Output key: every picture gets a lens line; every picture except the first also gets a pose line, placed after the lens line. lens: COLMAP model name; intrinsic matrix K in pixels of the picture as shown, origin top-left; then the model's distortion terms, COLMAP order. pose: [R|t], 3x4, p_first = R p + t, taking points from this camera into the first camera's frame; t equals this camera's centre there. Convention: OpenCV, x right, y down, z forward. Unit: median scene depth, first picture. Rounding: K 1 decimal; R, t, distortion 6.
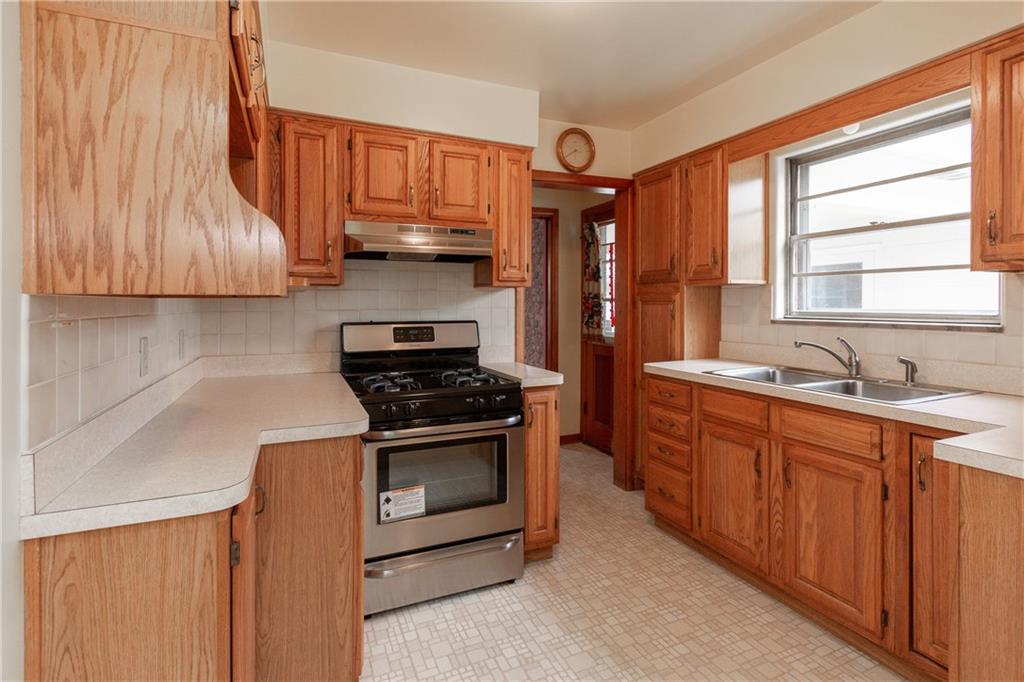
lens RADIAL K [[440.4, 0, 510.1], [0, 440.4, 309.4], [0, 0, 1]] dist [0.016443, 0.000177]
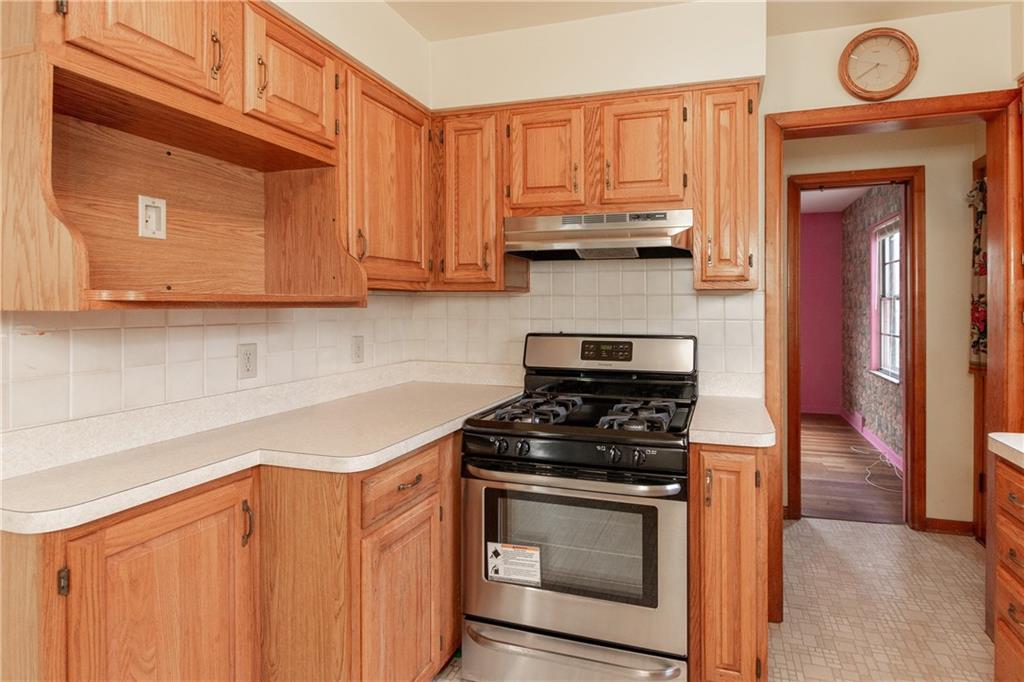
lens RADIAL K [[491.6, 0, 578.5], [0, 491.6, 307.9], [0, 0, 1]] dist [0.000356, 0.000140]
pose [[0.800068, 0.007598, -0.599861, 0.335494], [-0.014139, 0.999881, -0.006192, -0.017901], [0.599743, 0.013435, 0.800080, 0.306228]]
